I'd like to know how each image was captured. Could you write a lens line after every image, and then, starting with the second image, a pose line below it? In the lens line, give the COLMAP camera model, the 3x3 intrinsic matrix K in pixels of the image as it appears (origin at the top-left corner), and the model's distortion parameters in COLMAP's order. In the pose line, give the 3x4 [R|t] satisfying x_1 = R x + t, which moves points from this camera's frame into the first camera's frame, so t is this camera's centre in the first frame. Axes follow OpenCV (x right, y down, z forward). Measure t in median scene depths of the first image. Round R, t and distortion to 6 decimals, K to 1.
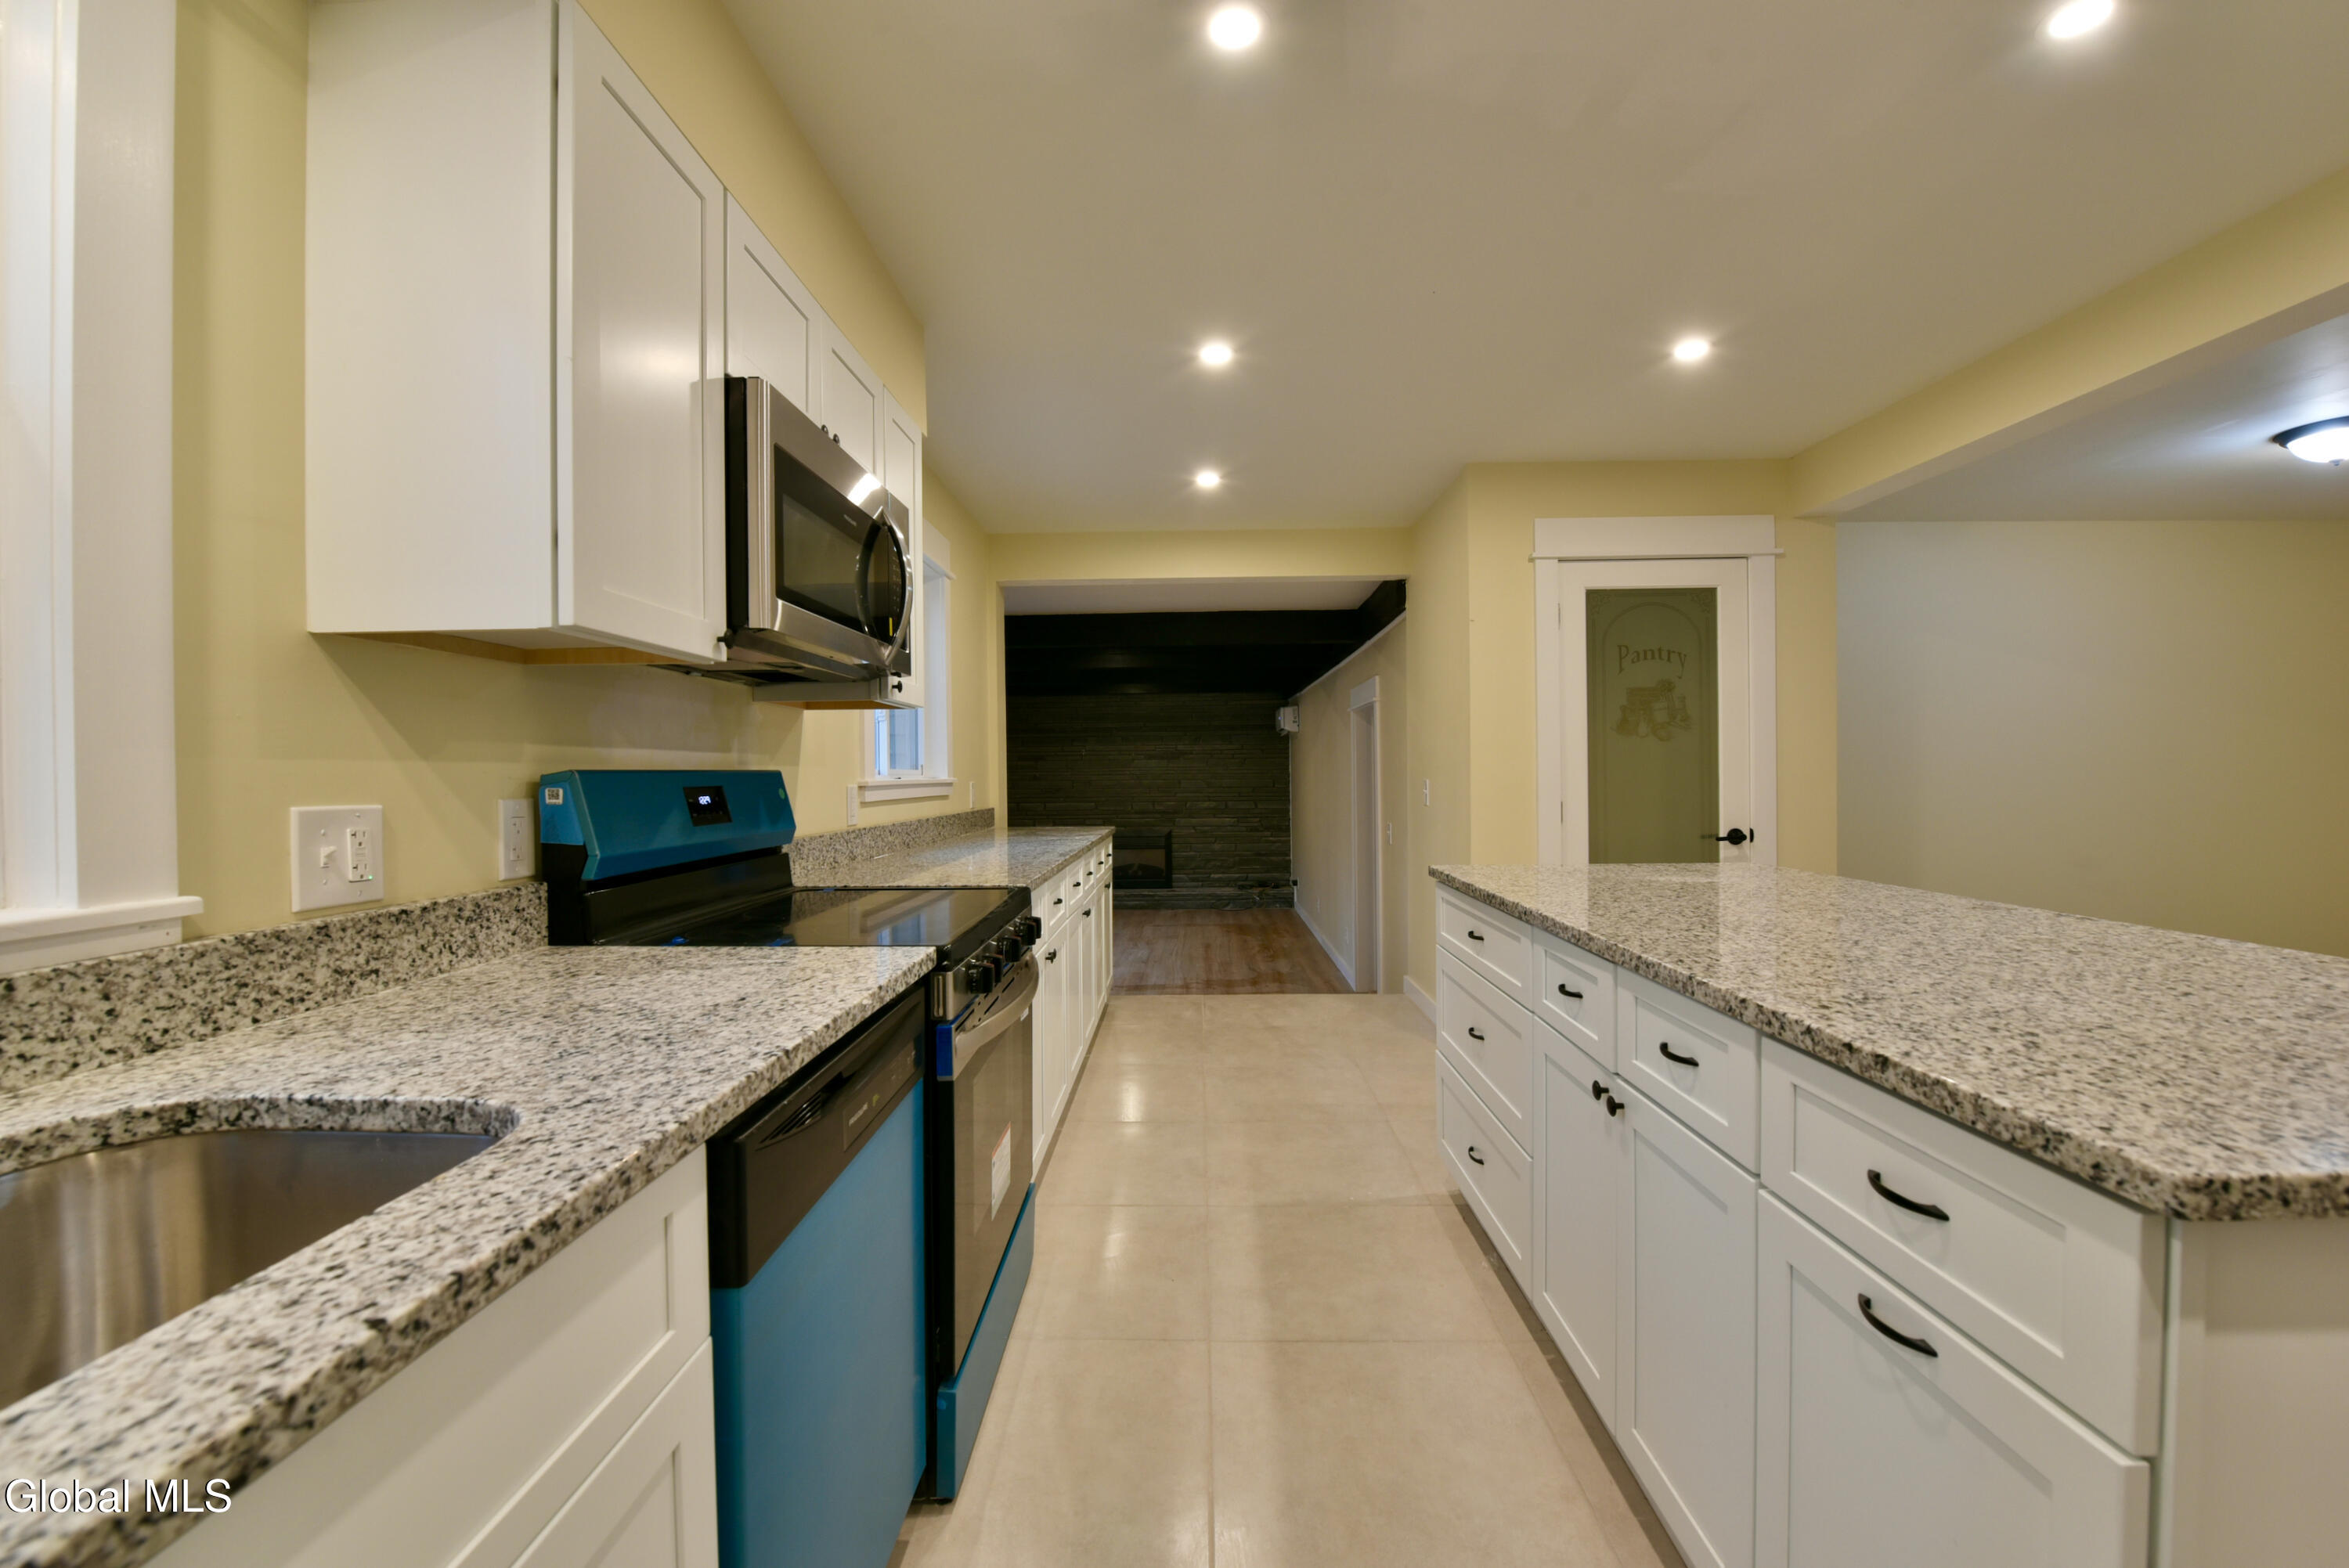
lens RADIAL K [[937.7, 0, 1181.4], [0, 937.7, 781.4], [0, 0, 1]] dist [-0.014857, -0.003902]
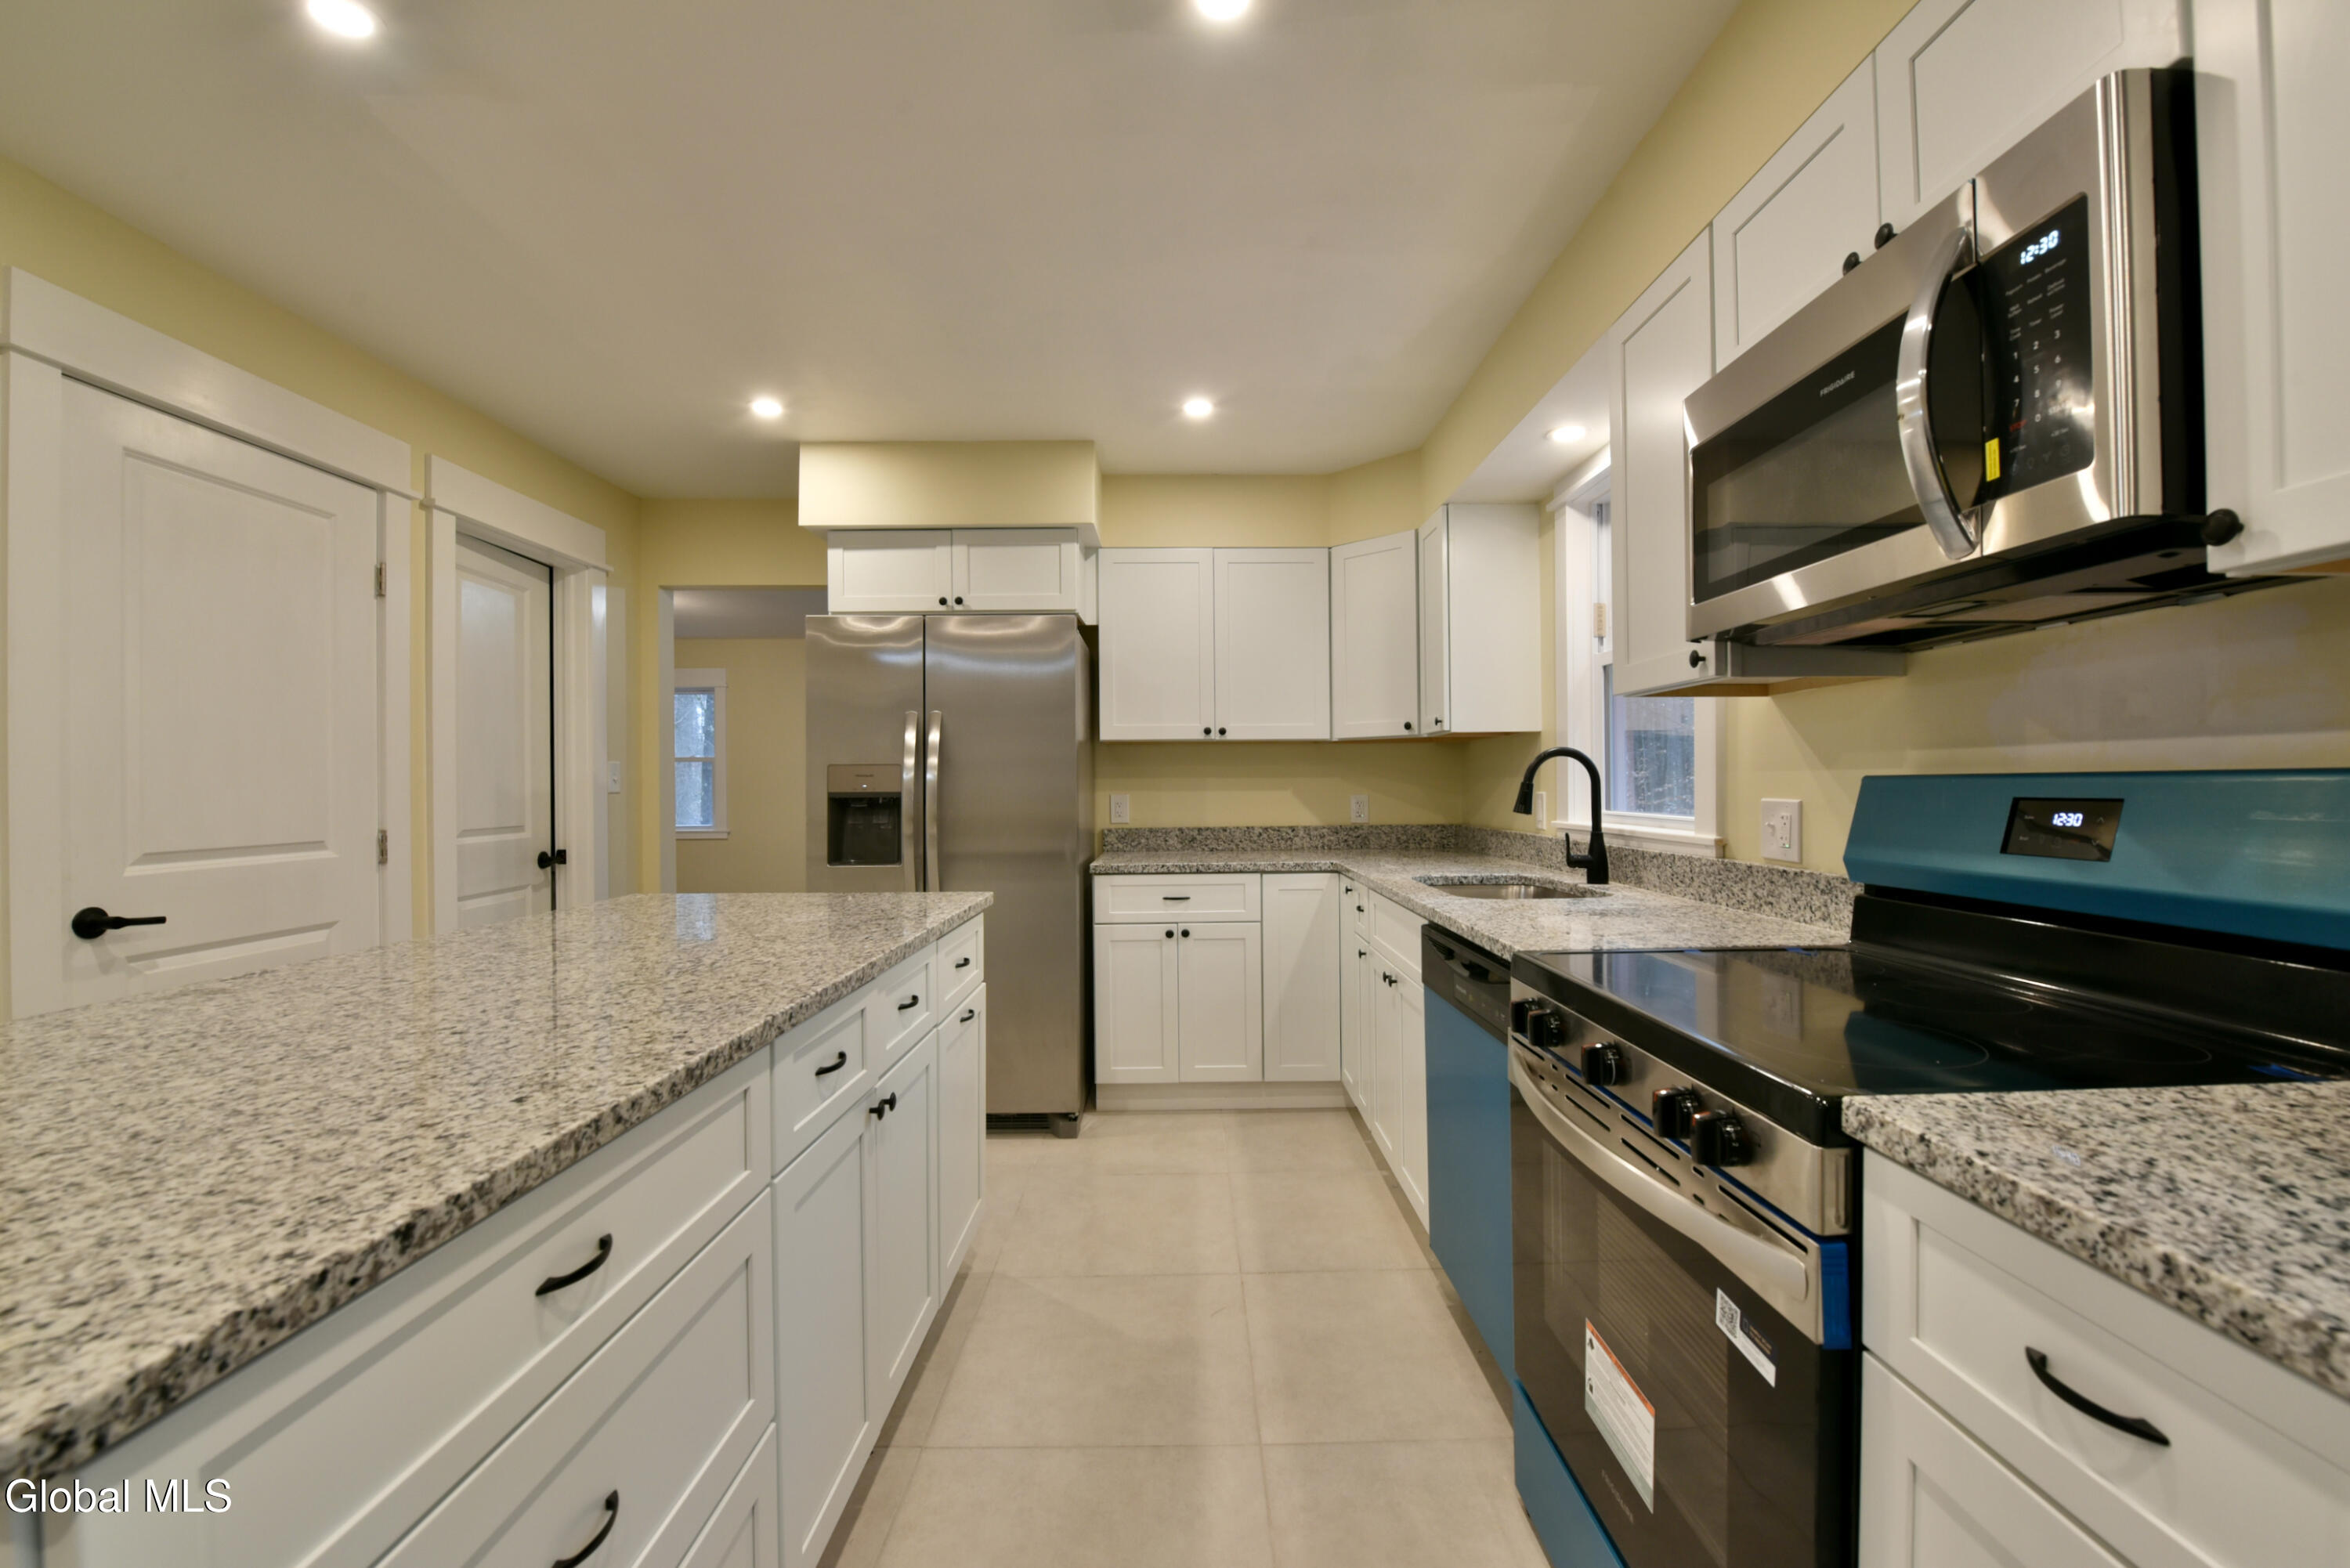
lens RADIAL K [[960.4, 0, 1182.0], [0, 960.4, 786.8], [0, 0, 1]] dist [-0.018787, -0.001106]
pose [[-0.999665, 0.016242, -0.020142, 0.117332], [0.015981, 0.999787, 0.013070, -0.022549], [0.020350, 0.012744, -0.999712, 1.750998]]
